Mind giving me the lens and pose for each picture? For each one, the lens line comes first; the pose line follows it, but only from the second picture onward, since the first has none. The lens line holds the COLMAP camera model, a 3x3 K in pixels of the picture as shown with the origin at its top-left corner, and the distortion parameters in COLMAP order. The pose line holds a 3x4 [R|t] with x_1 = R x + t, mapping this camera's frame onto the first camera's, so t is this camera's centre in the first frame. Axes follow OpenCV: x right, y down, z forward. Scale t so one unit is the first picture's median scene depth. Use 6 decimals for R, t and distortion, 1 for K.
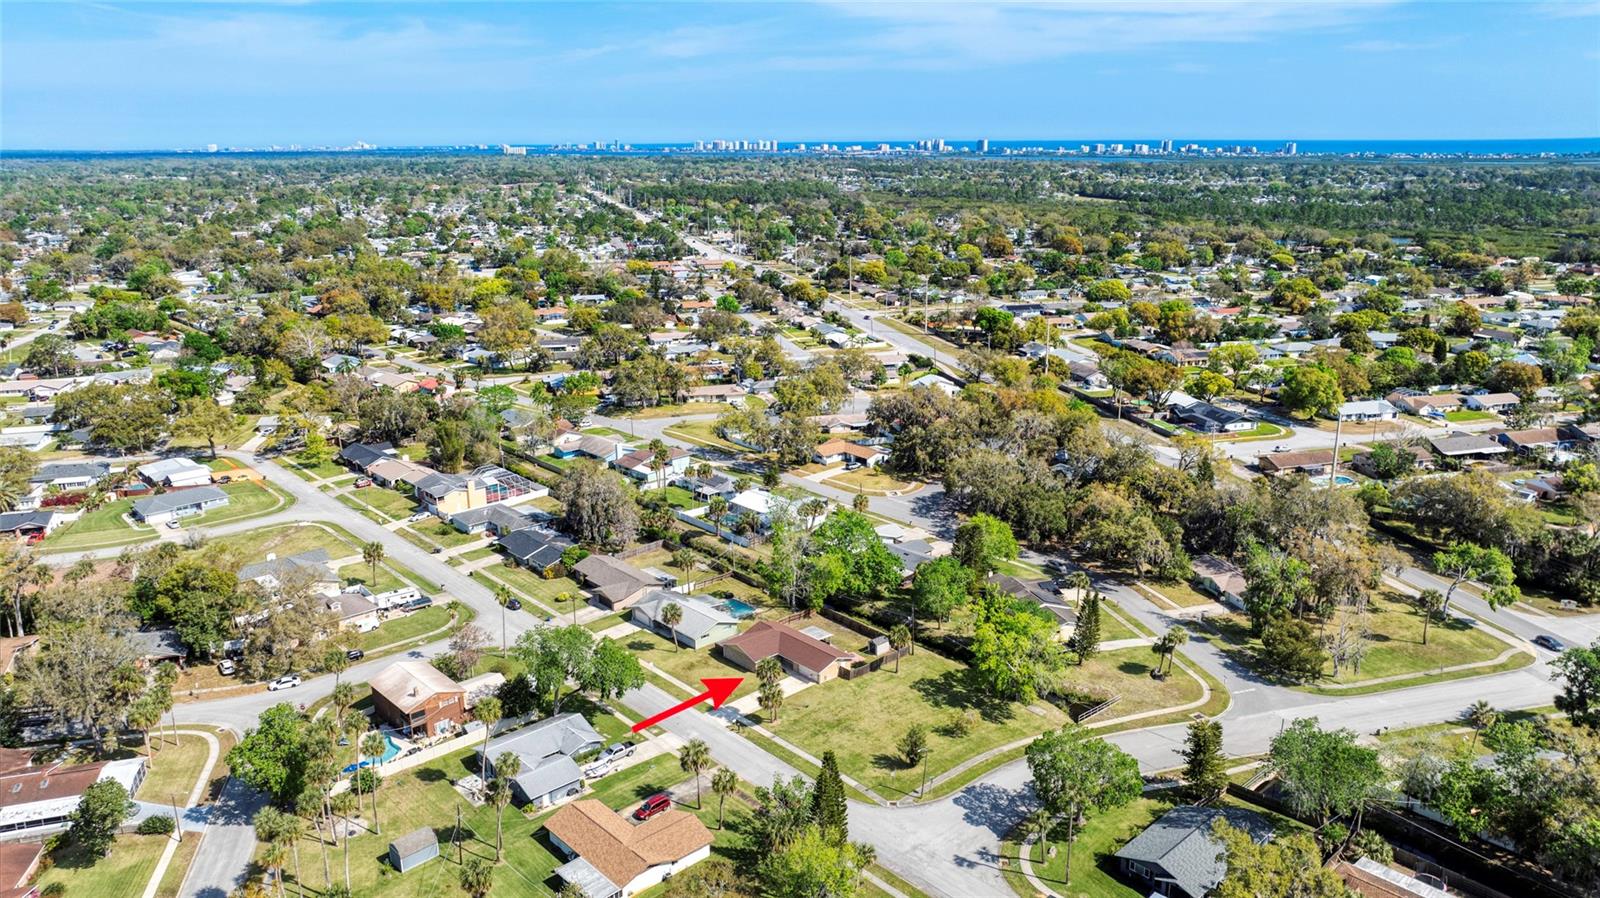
lens RADIAL K [[1126.2, 0, 799.6], [0, 1126.2, 444.0], [0, 0, 1]] dist [-0.028696, 0.017036]
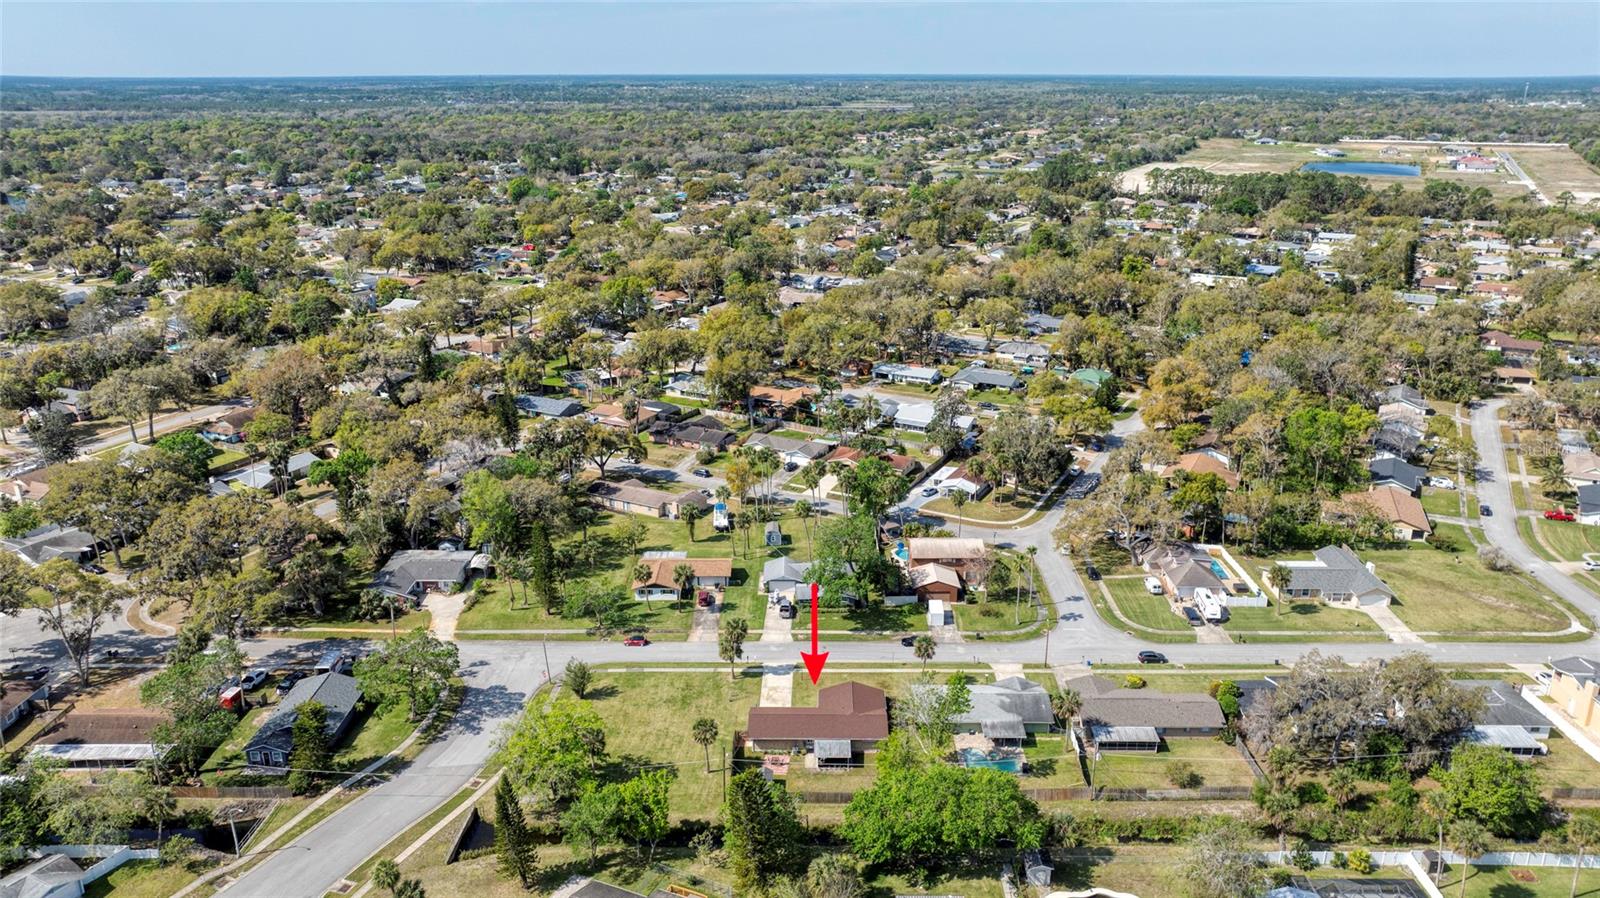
lens RADIAL K [[1126.2, 0, 802.3], [0, 1126.2, 451.1], [0, 0, 1]] dist [-0.028696, 0.017036]
pose [[-0.677593, 0.241465, -0.694667, 0.359530], [-0.189219, 0.855525, 0.481947, -0.264915], [0.710678, 0.458009, -0.534008, 0.894450]]
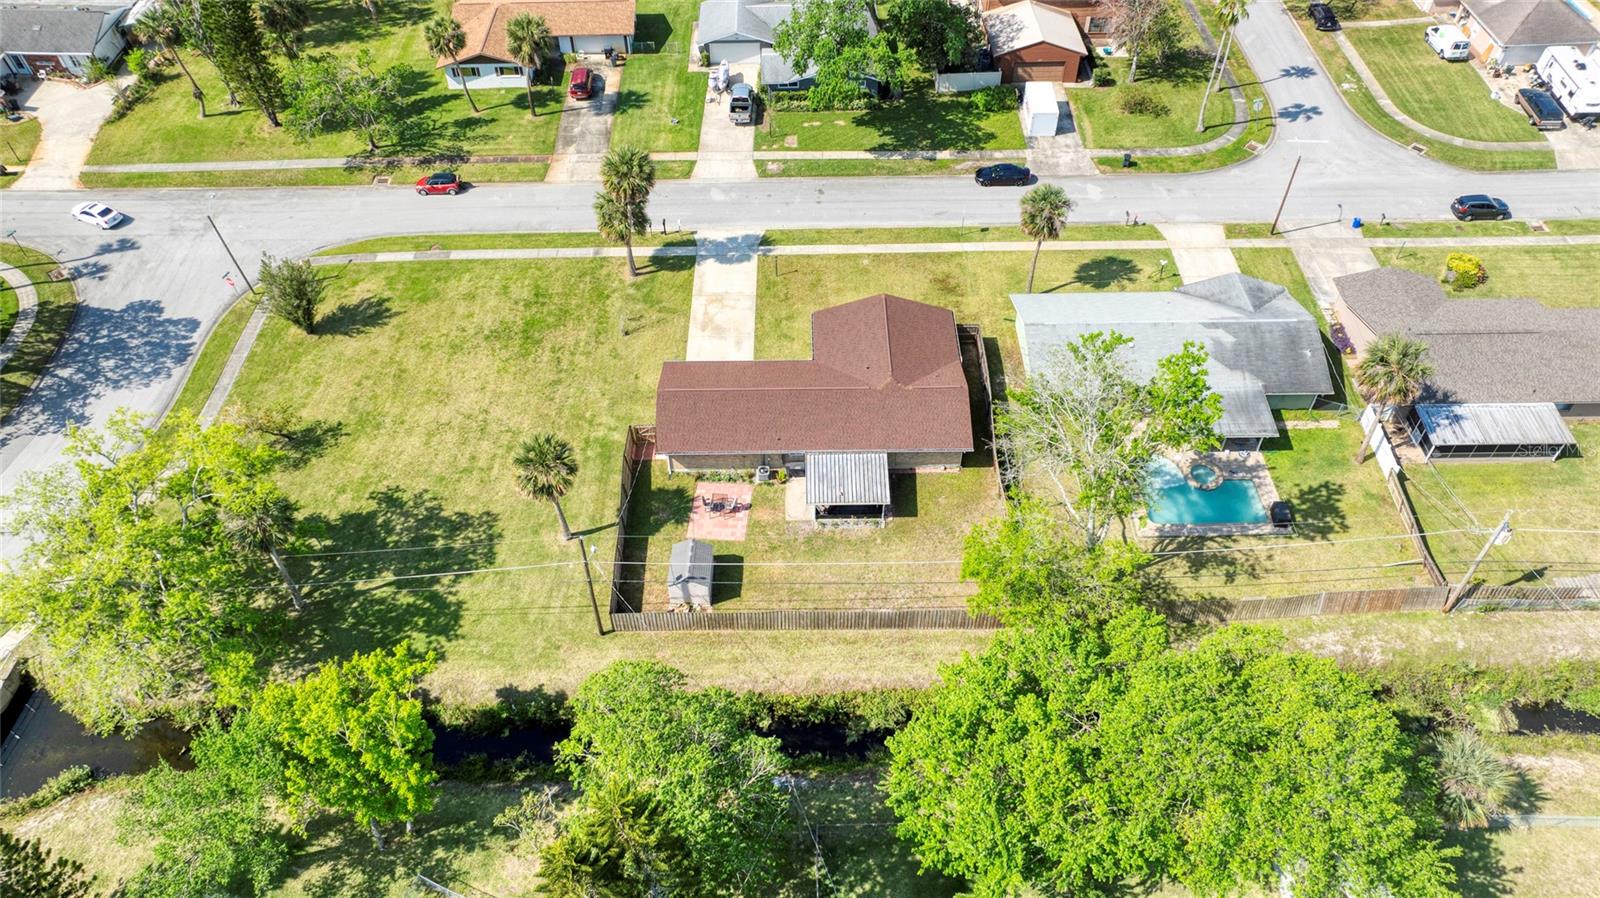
lens RADIAL K [[1126.2, 0, 797.1], [0, 1126.2, 406.7], [0, 0, 1]] dist [-0.028696, 0.017036]
pose [[-0.662310, 0.547262, -0.511713, 0.129010], [-0.187234, 0.540419, 0.820299, -0.086161], [0.725458, 0.639102, -0.255458, 0.724611]]
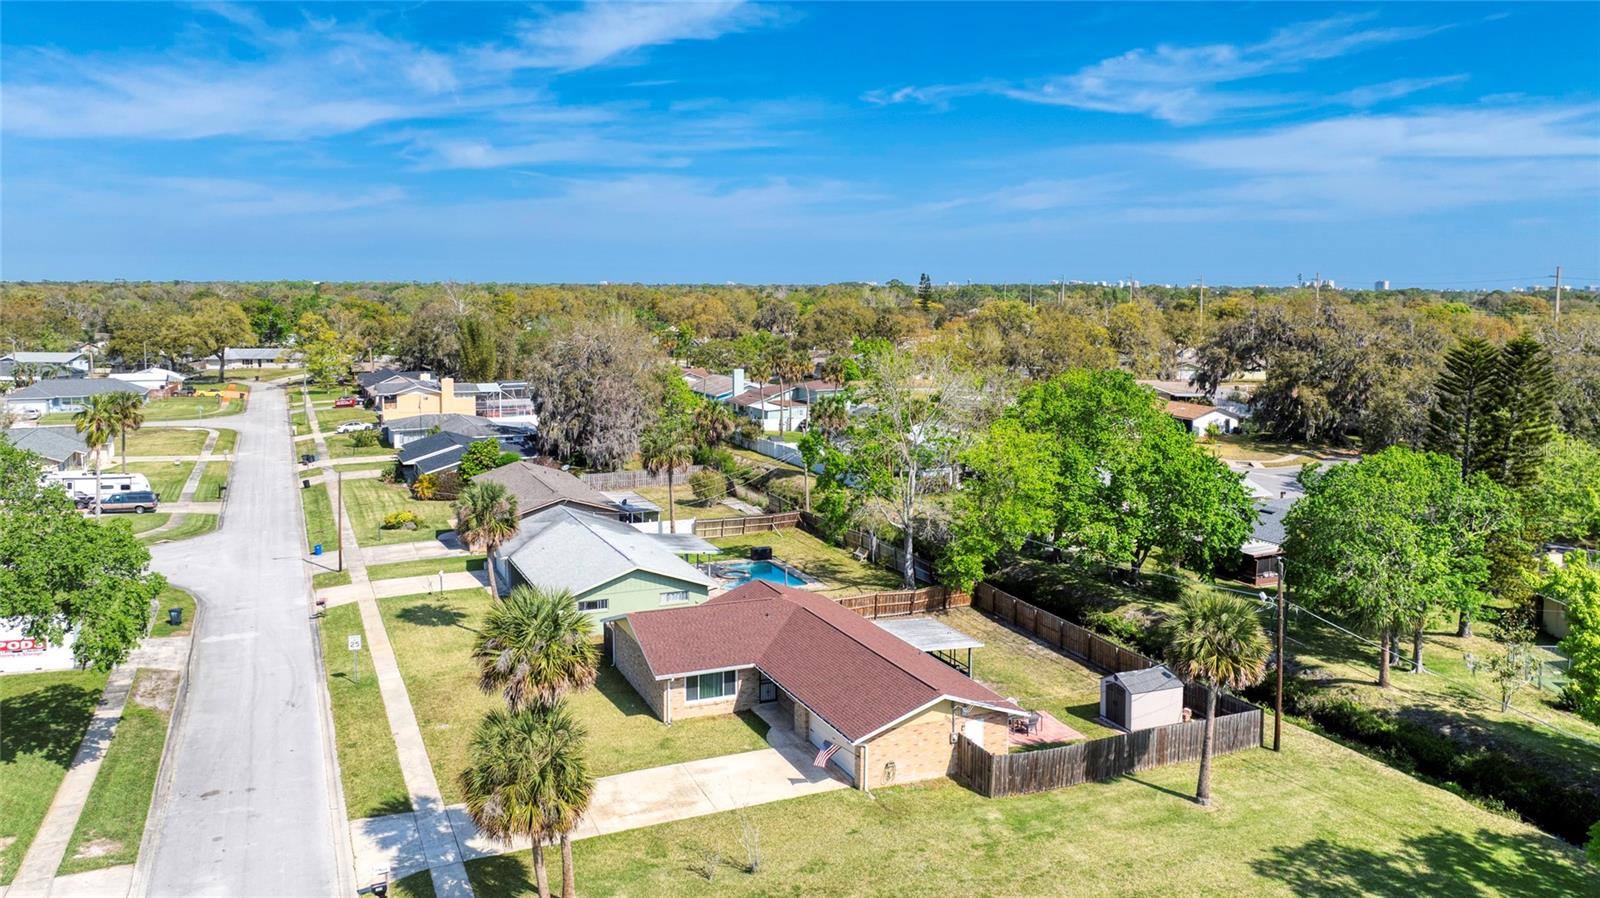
lens RADIAL K [[1126.2, 0, 739.1], [0, 1126.2, 415.4], [0, 0, 1]] dist [-0.028696, 0.017036]
pose [[0.939129, 0.050466, -0.339838, 0.045805], [-0.102892, 0.985065, -0.138057, 0.107244], [0.327795, 0.164620, 0.930296, 0.475013]]
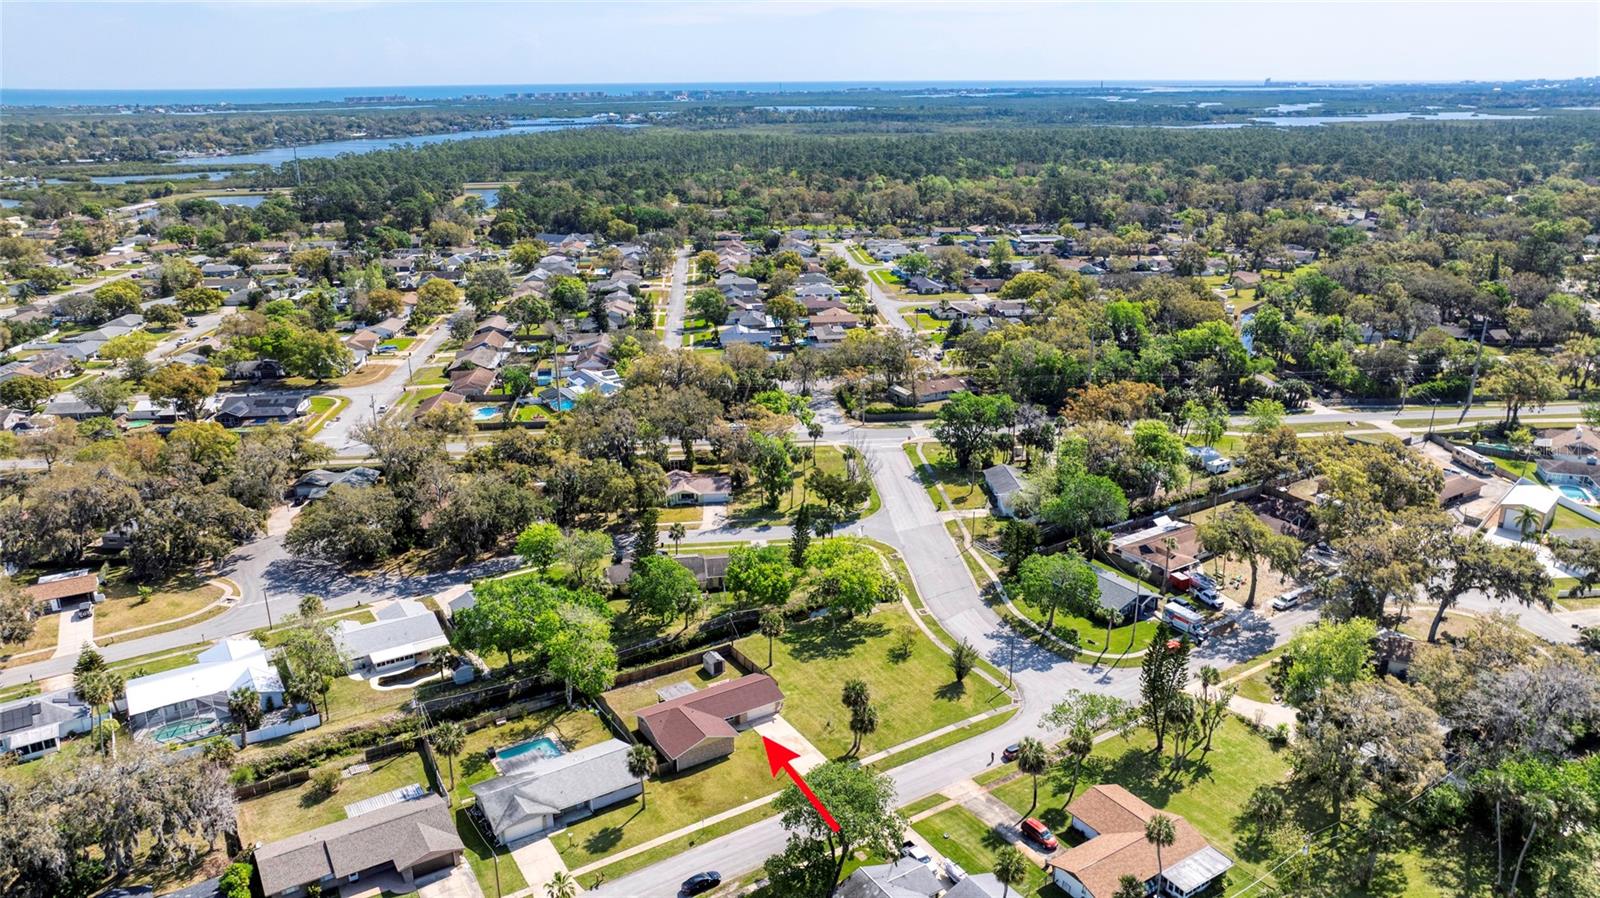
lens RADIAL K [[1126.2, 0, 803.8], [0, 1126.2, 449.1], [0, 0, 1]] dist [-0.028696, 0.017036]
pose [[0.171853, -0.302961, 0.937380, -0.467170], [0.264717, 0.930740, 0.252284, -0.121517], [-0.948890, 0.204785, 0.240149, 0.464150]]
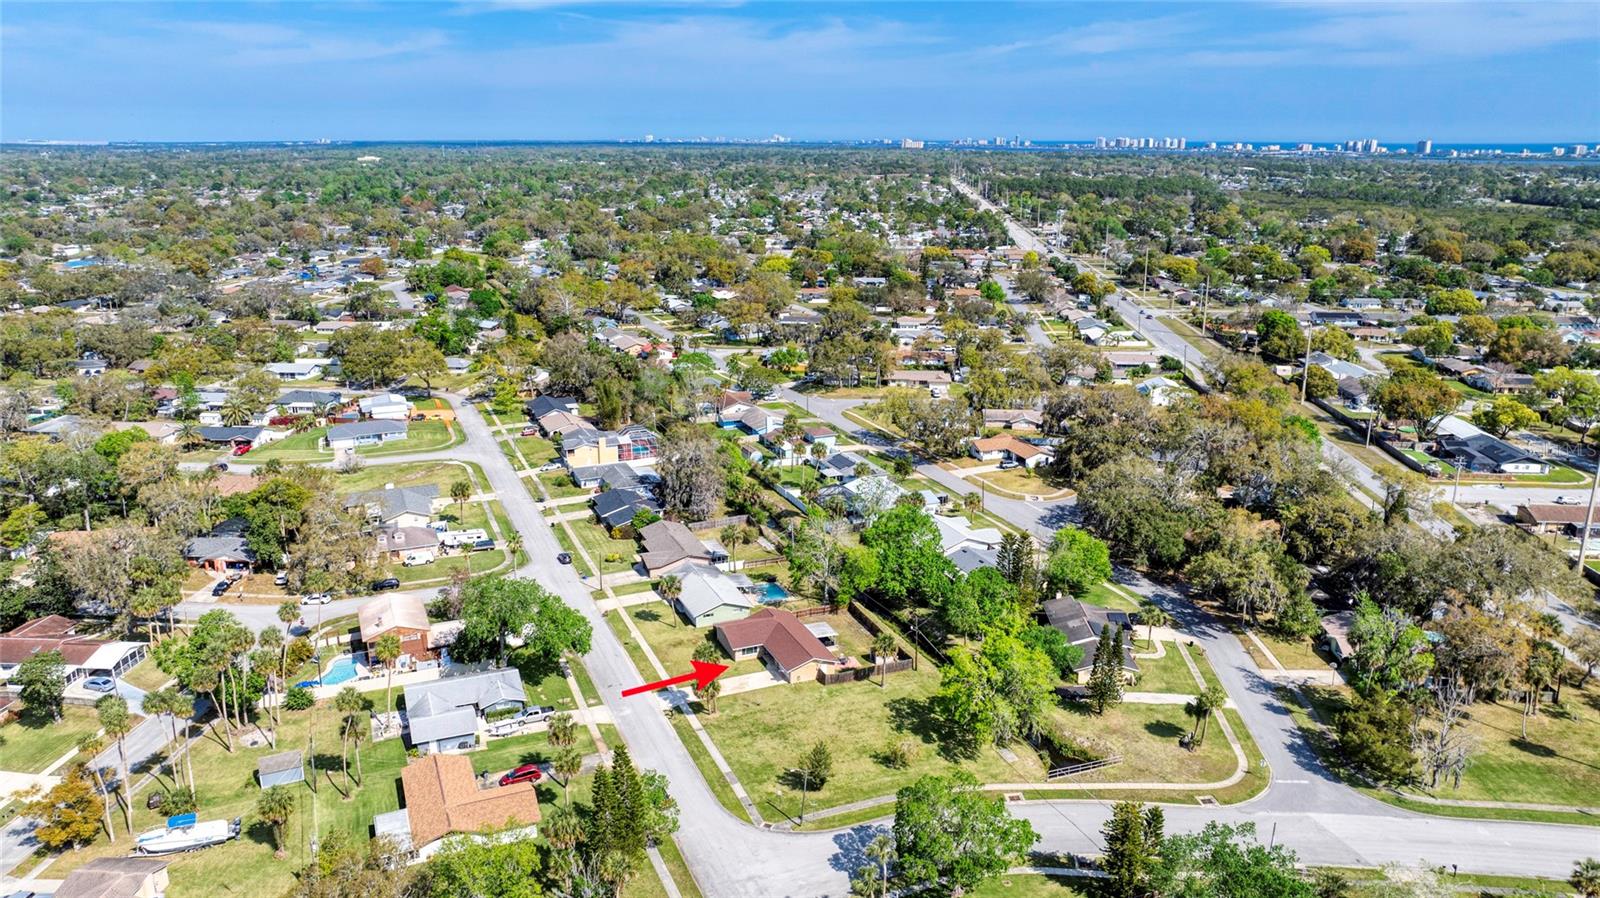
lens RADIAL K [[1126.2, 0, 802.9], [0, 1126.2, 447.2], [0, 0, 1]] dist [-0.028696, 0.017036]
pose [[0.941369, 0.097659, -0.322935, 0.191187], [-0.096012, 0.995157, 0.021065, 0.002491], [0.323428, 0.011176, 0.946187, 0.092001]]
